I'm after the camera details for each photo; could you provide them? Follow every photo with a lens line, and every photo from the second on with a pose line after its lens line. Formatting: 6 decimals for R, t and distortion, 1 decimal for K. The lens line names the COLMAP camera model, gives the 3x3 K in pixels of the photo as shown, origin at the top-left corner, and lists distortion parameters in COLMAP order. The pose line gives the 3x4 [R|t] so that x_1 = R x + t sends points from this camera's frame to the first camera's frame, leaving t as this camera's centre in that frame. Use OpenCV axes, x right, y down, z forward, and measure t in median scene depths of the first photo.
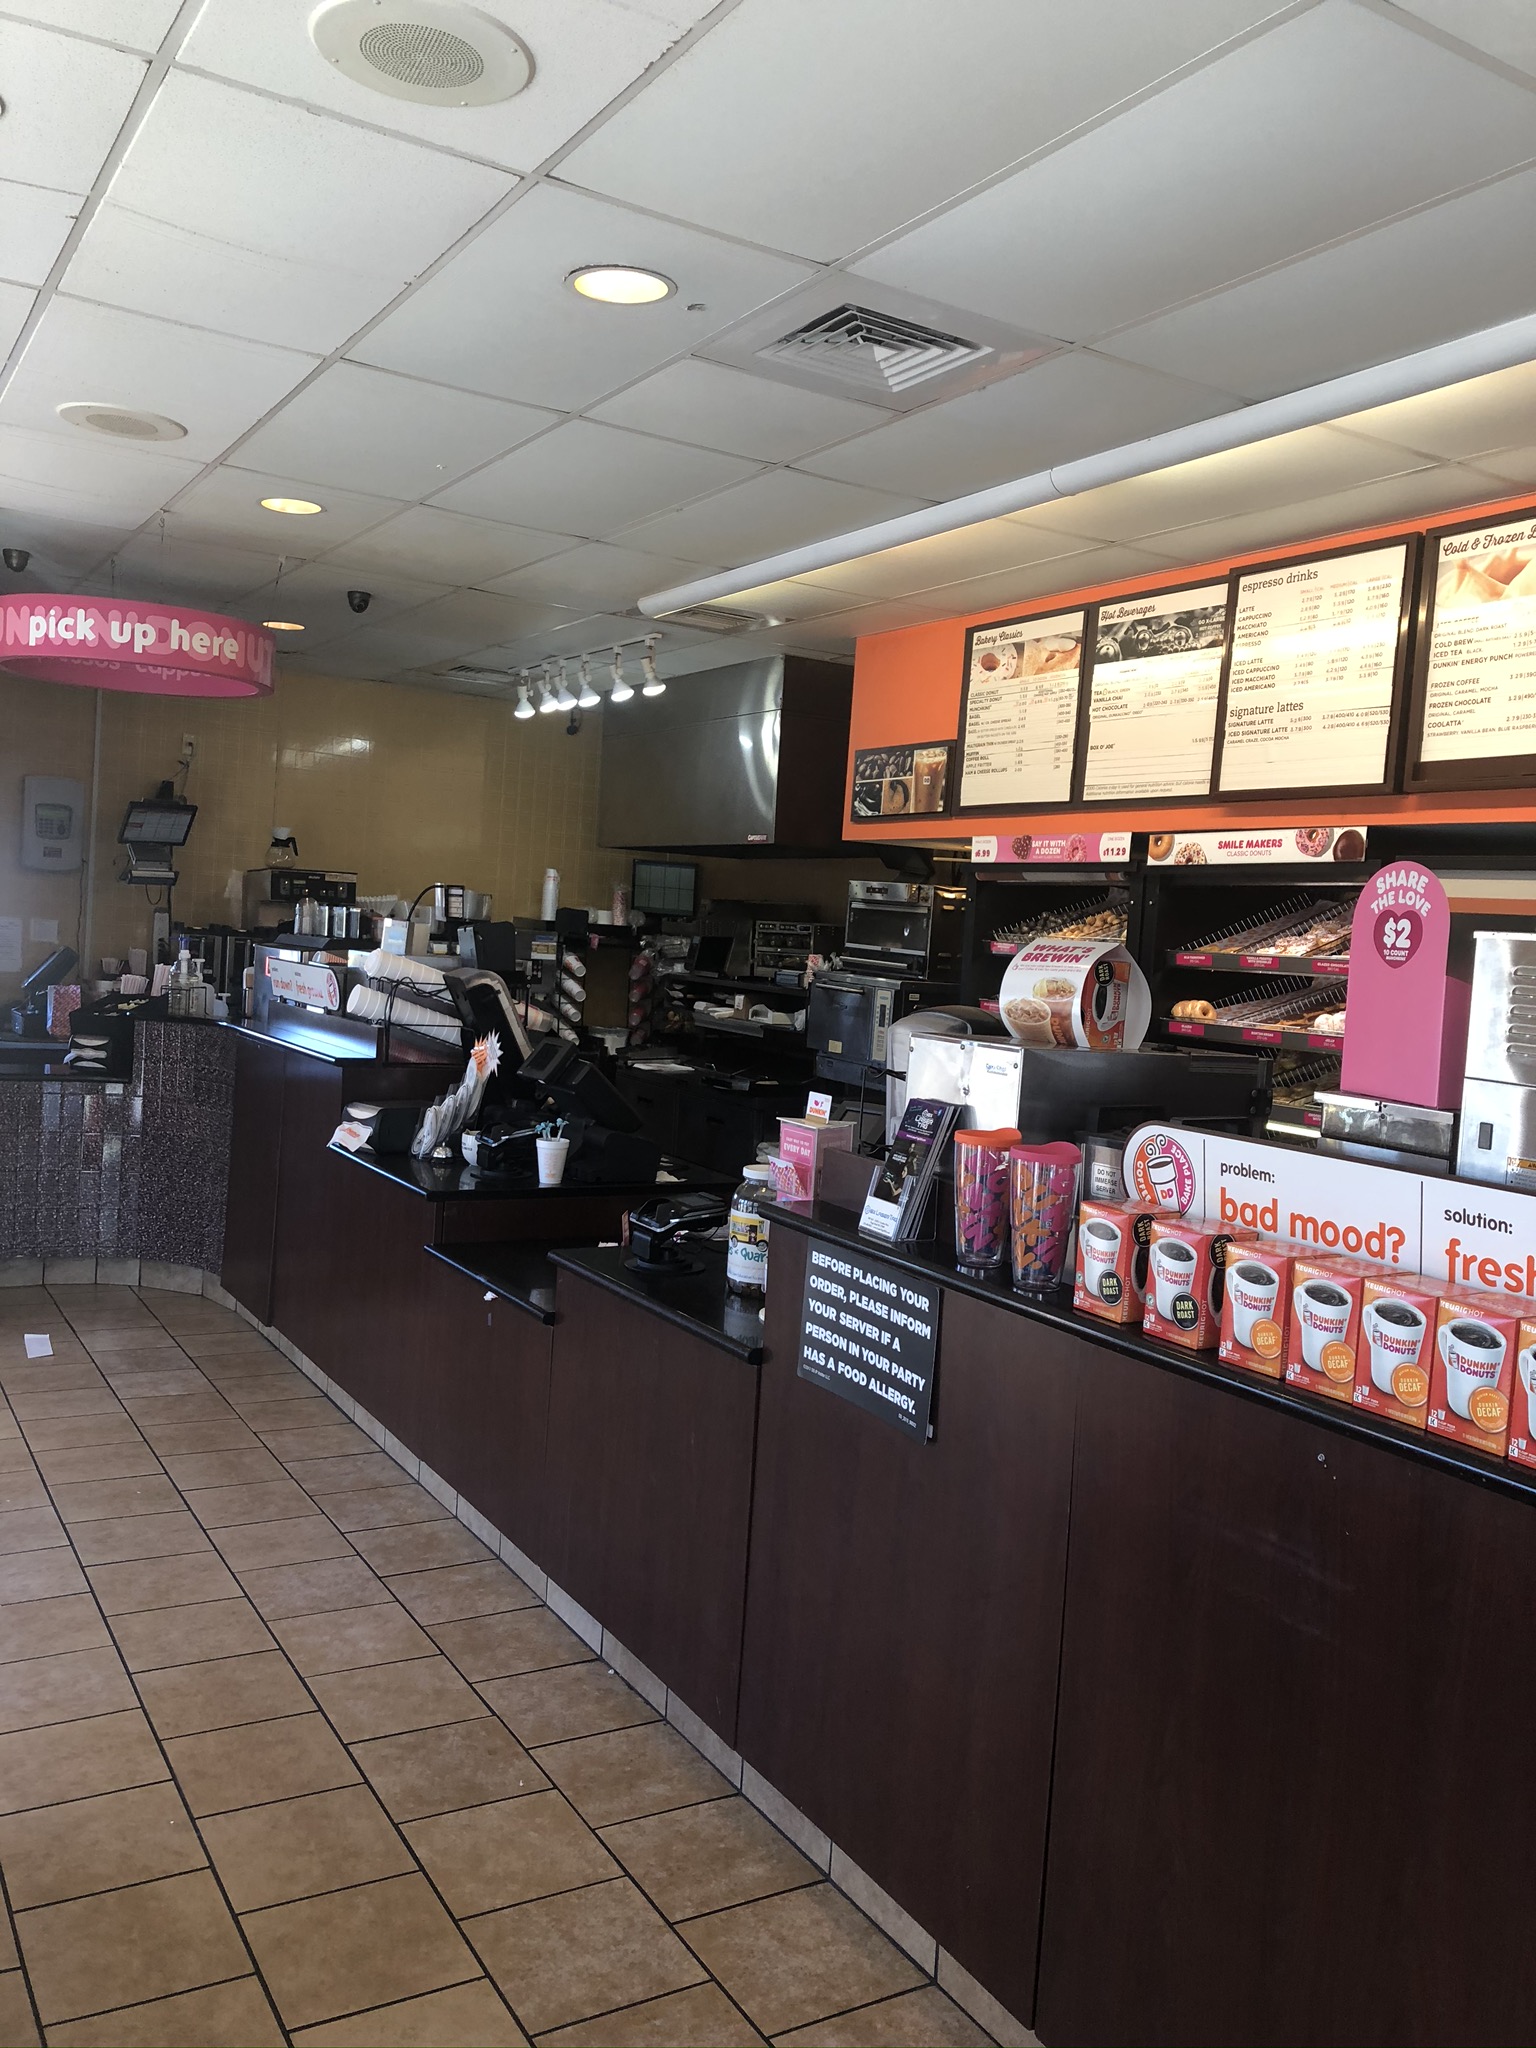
lens RADIAL K [[1673.1, 0, 785.7], [0, 1673.1, 1013.2], [0, 0, 1]] dist [0.008409, 0.002095]
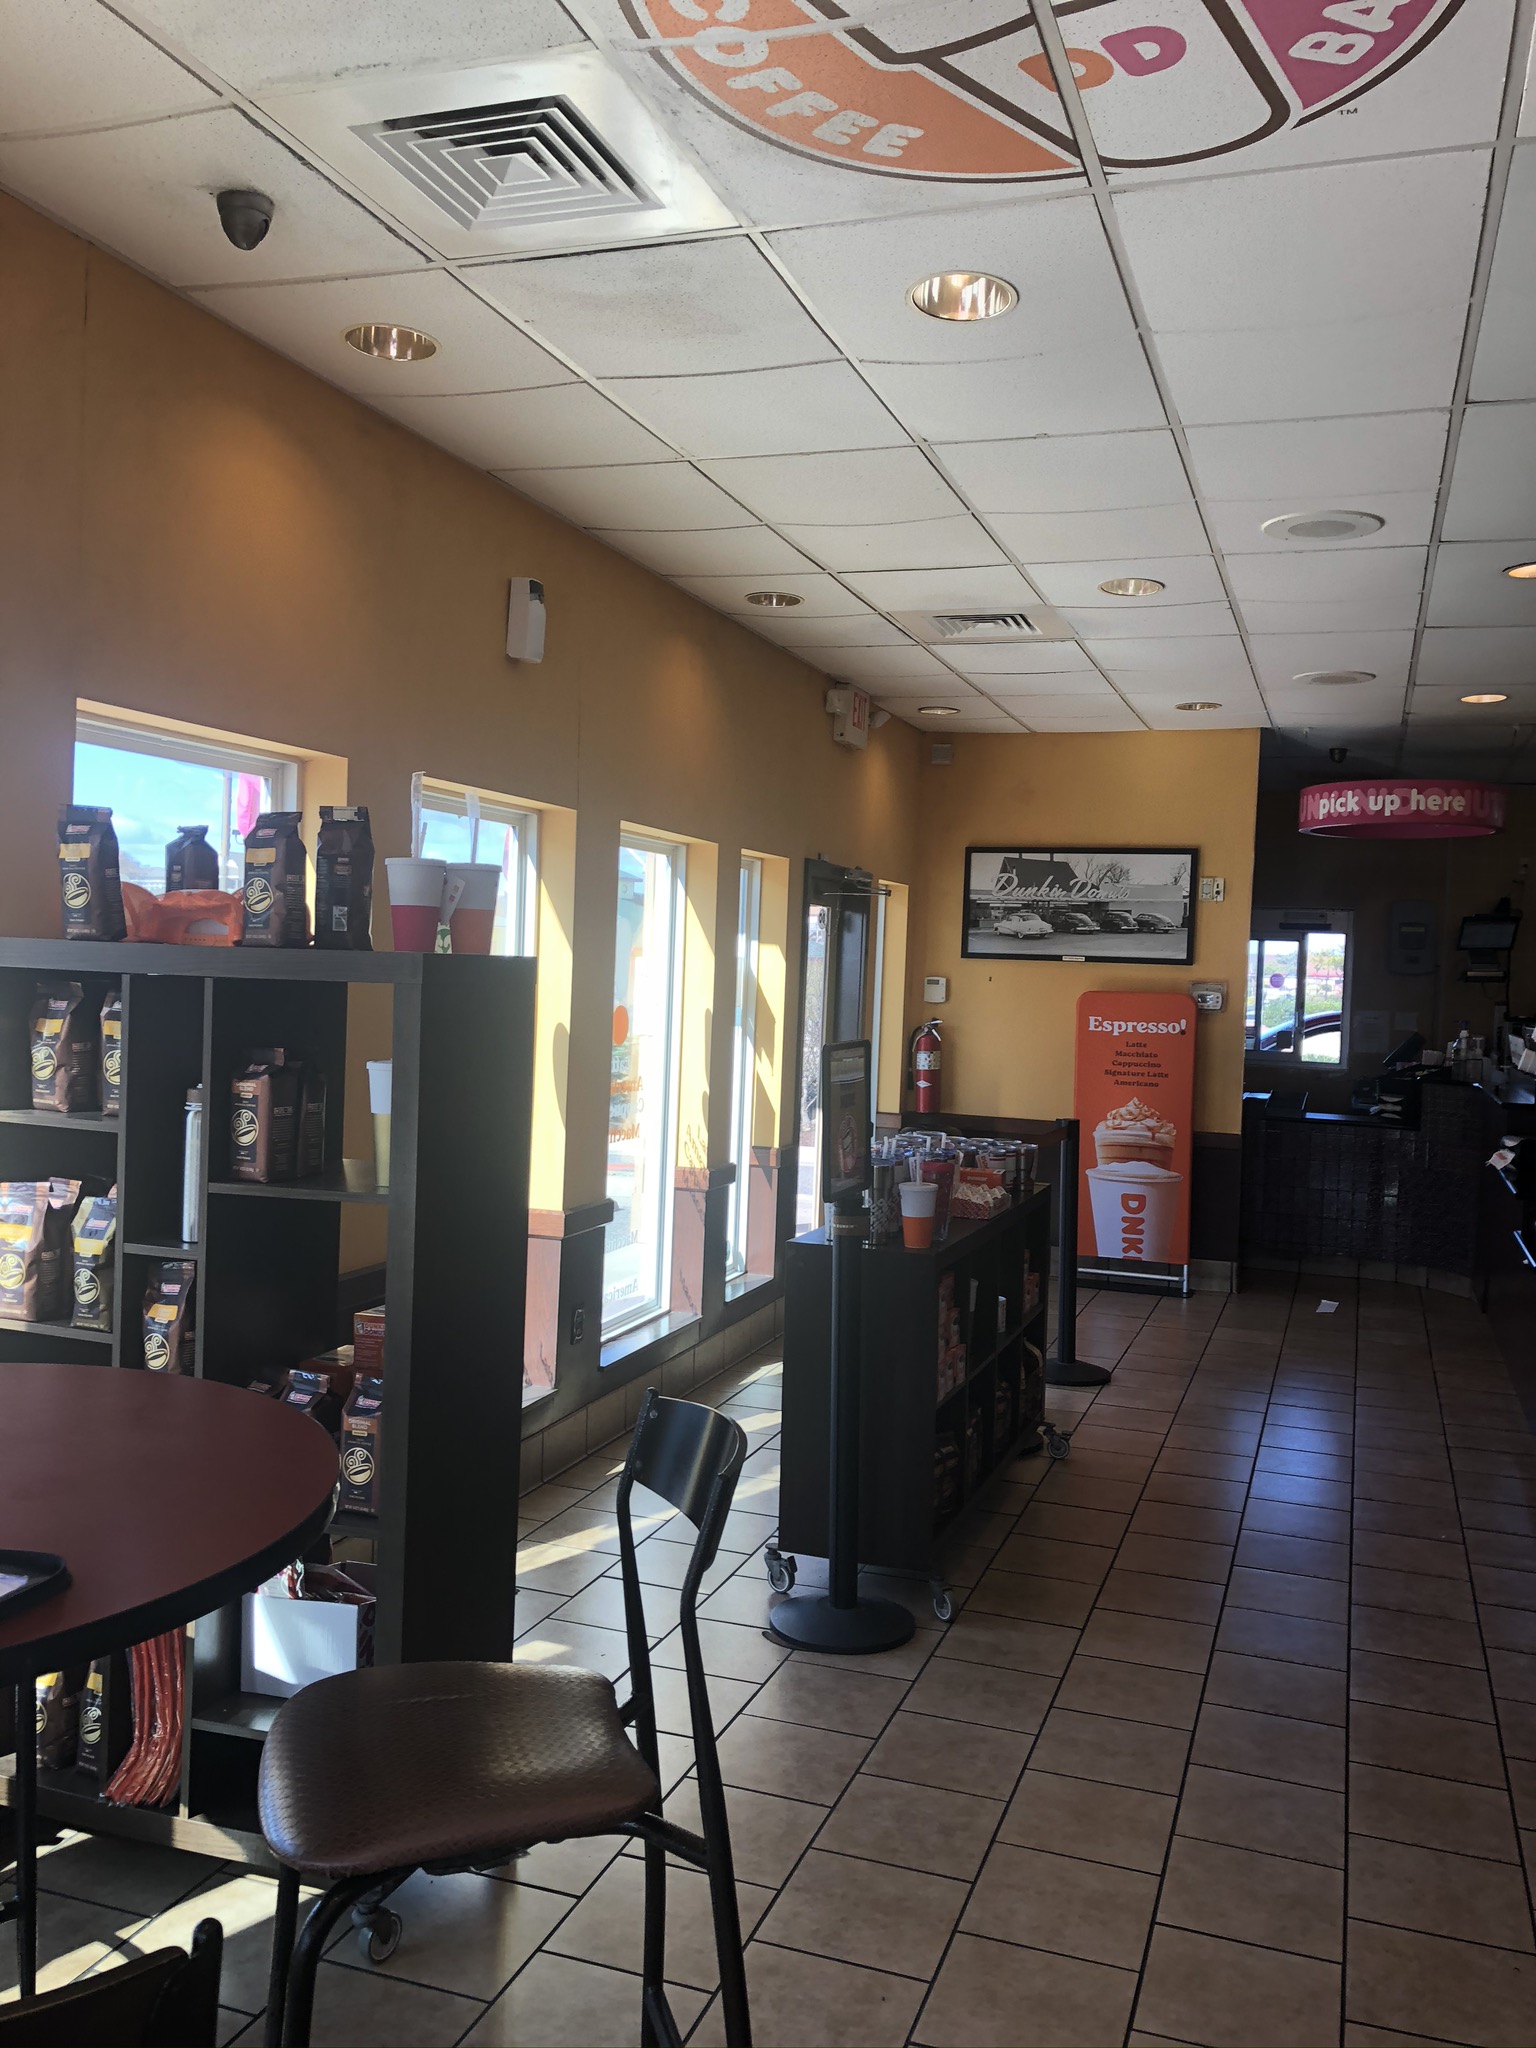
lens RADIAL K [[1673.1, 0, 785.7], [0, 1673.1, 1013.2], [0, 0, 1]] dist [0.008409, 0.002095]
pose [[0.636753, -0.019216, -0.770828, 0.329514], [-0.032378, 0.998141, -0.051629, 0.035256], [0.770388, 0.057833, 0.634947, -0.243207]]
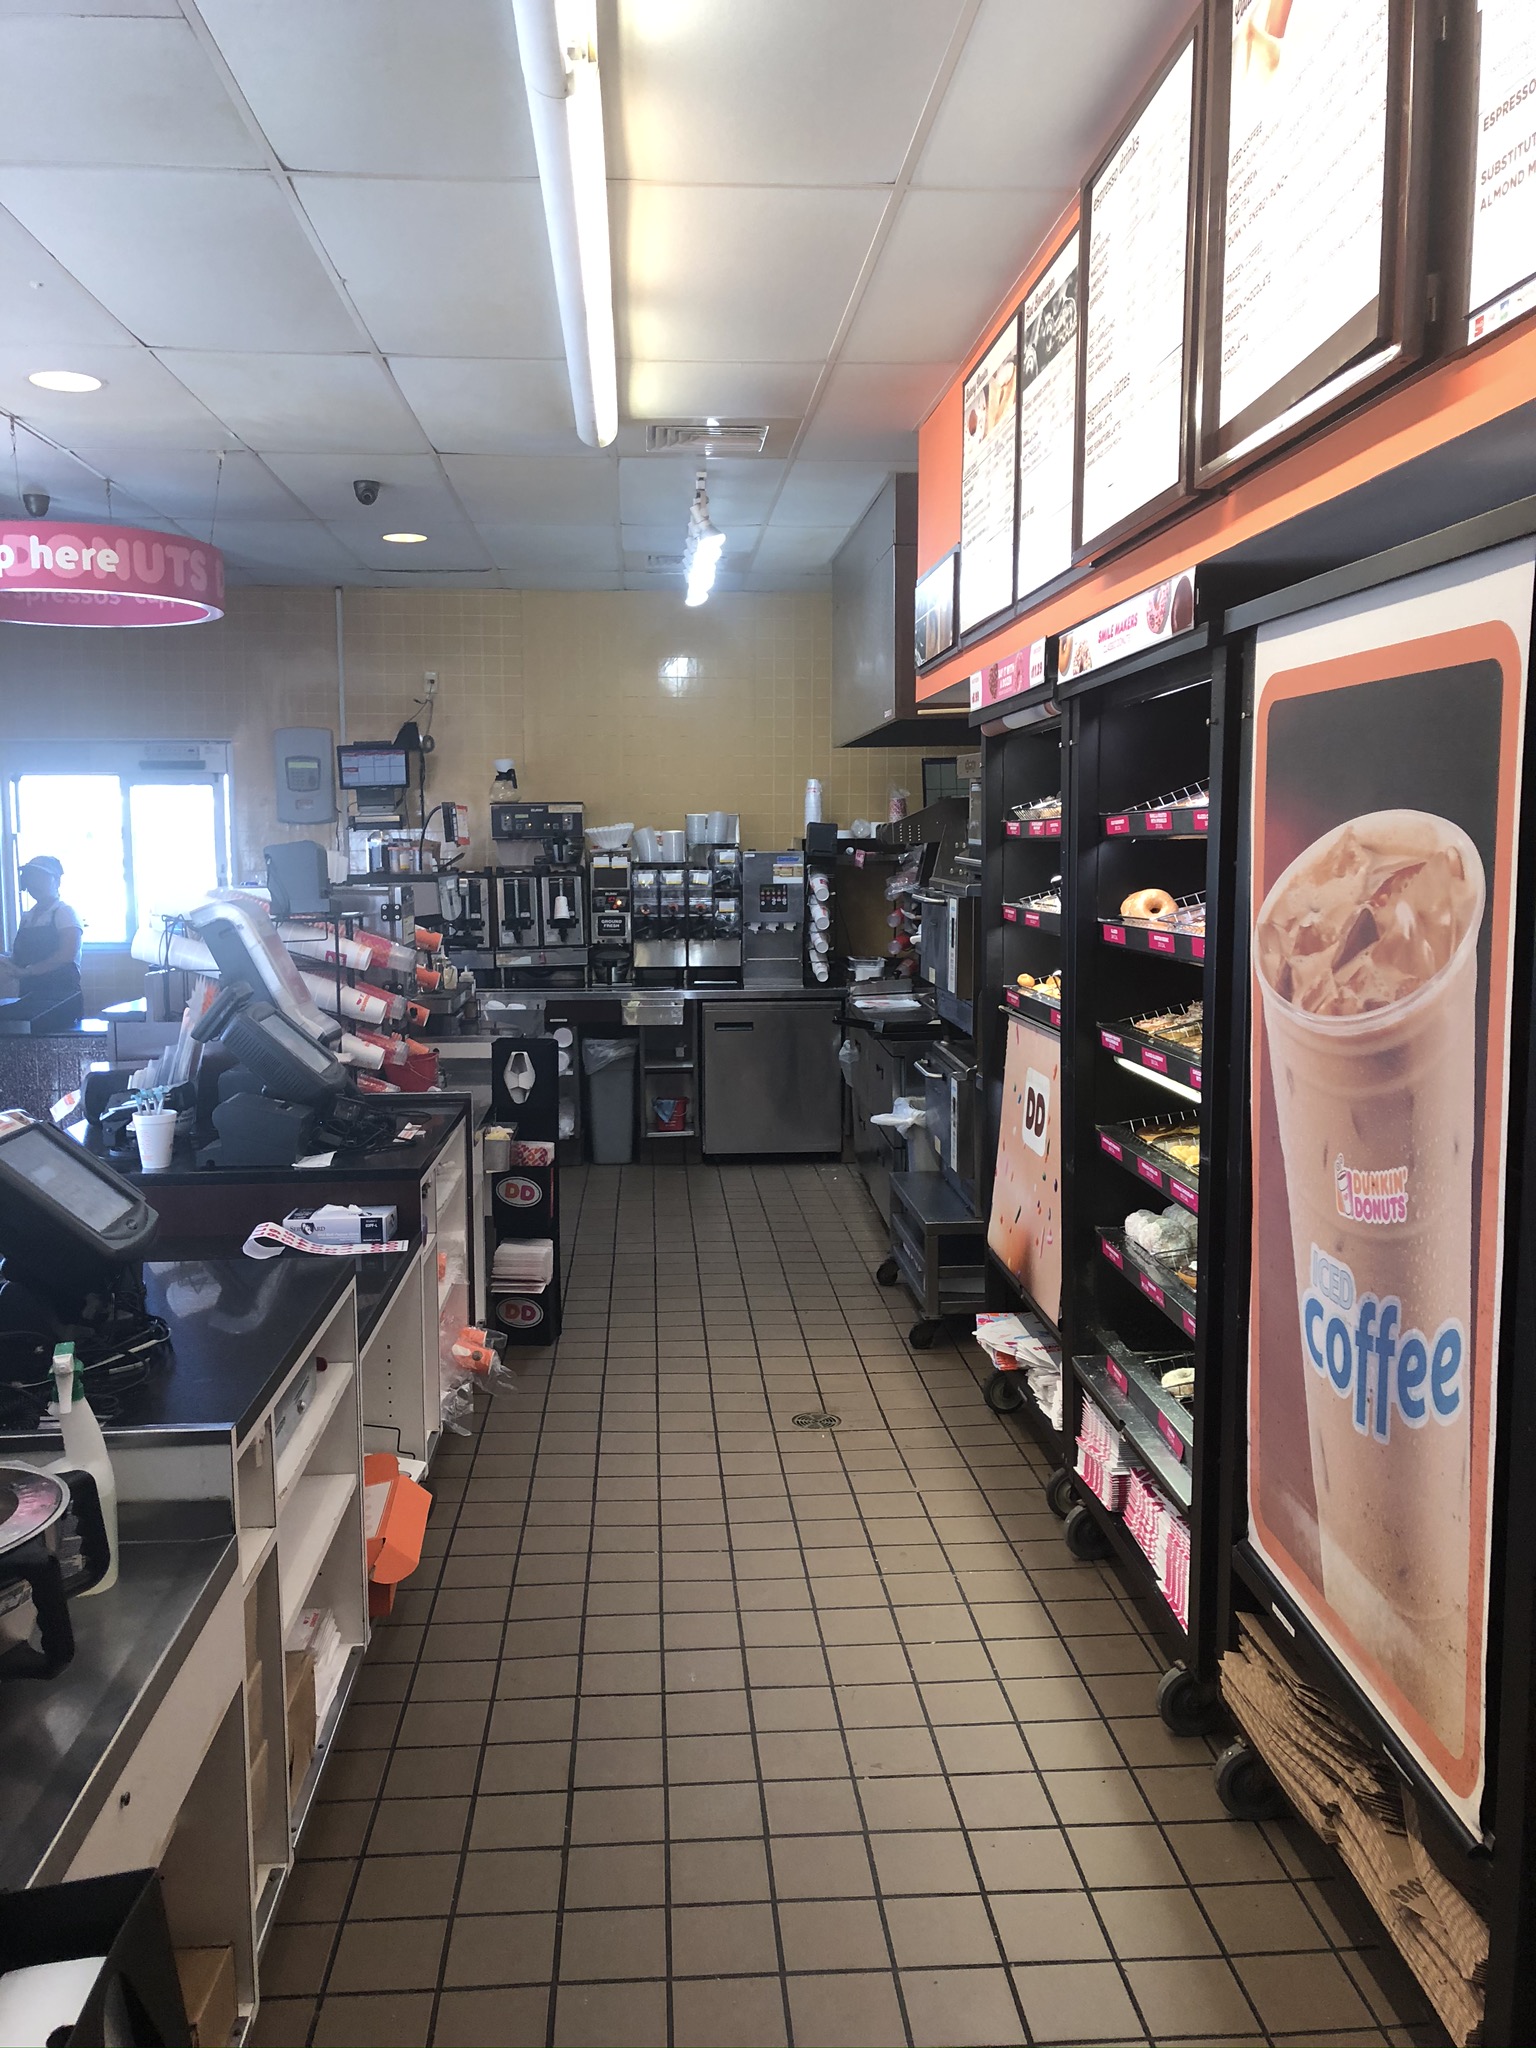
lens RADIAL K [[1673.1, 0, 785.7], [0, 1673.1, 1013.2], [0, 0, 1]] dist [0.008409, 0.002095]
pose [[0.889221, -0.024569, -0.456818, 0.362343], [0.043218, 0.998602, 0.030419, 0.012534], [0.455432, -0.046792, 0.889040, 0.321745]]
